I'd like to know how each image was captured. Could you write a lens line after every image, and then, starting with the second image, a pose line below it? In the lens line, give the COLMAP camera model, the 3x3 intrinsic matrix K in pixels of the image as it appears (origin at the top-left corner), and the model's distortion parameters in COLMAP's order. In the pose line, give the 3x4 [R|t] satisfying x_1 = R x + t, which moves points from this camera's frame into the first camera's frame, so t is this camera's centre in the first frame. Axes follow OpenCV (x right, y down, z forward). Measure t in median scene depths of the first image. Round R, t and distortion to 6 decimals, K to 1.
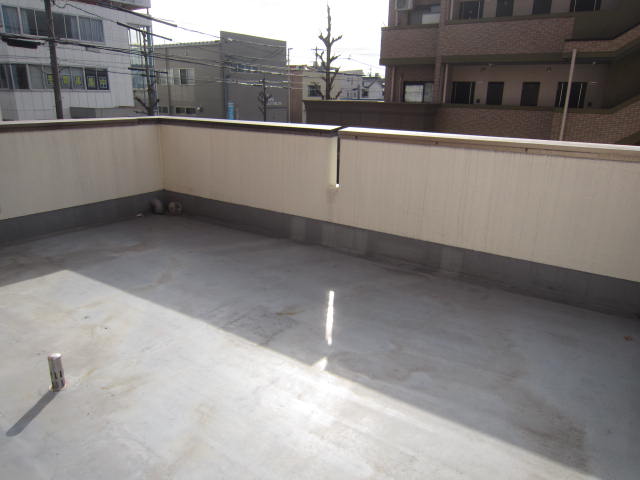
lens RADIAL K [[461.7, 0, 318.9], [0, 461.7, 239.7], [0, 0, 1]] dist [-0.022832, 0.002638]
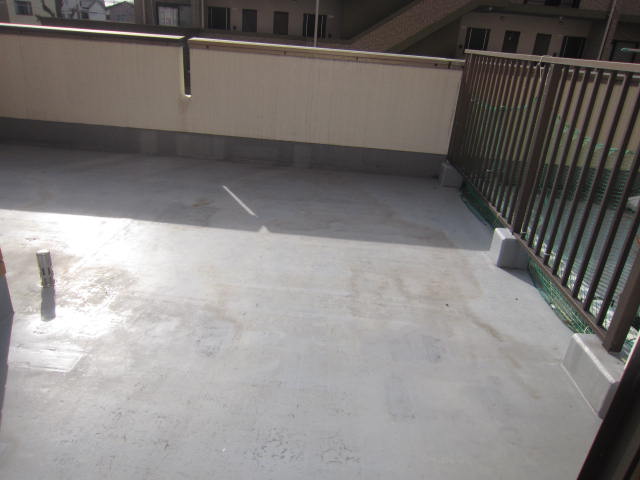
lens RADIAL K [[461.7, 0, 320.5], [0, 461.7, 237.8], [0, 0, 1]] dist [-0.022832, 0.002638]
pose [[0.849492, -0.165796, 0.500874, -0.293562], [0.099040, 0.982577, 0.157271, 0.068430], [-0.518222, -0.083994, 0.851112, -0.075457]]
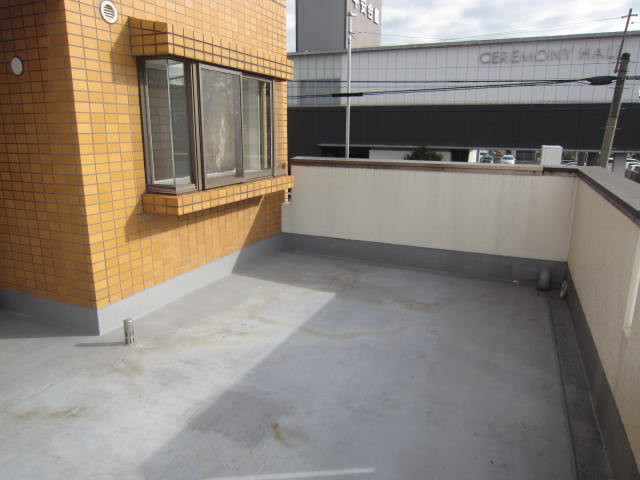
lens RADIAL K [[461.7, 0, 317.4], [0, 461.7, 240.5], [0, 0, 1]] dist [-0.022832, 0.002638]
pose [[0.168208, 0.204950, -0.964210, 0.416902], [-0.296931, 0.943251, 0.148695, -0.179881], [0.939967, 0.261292, 0.219518, 0.606602]]
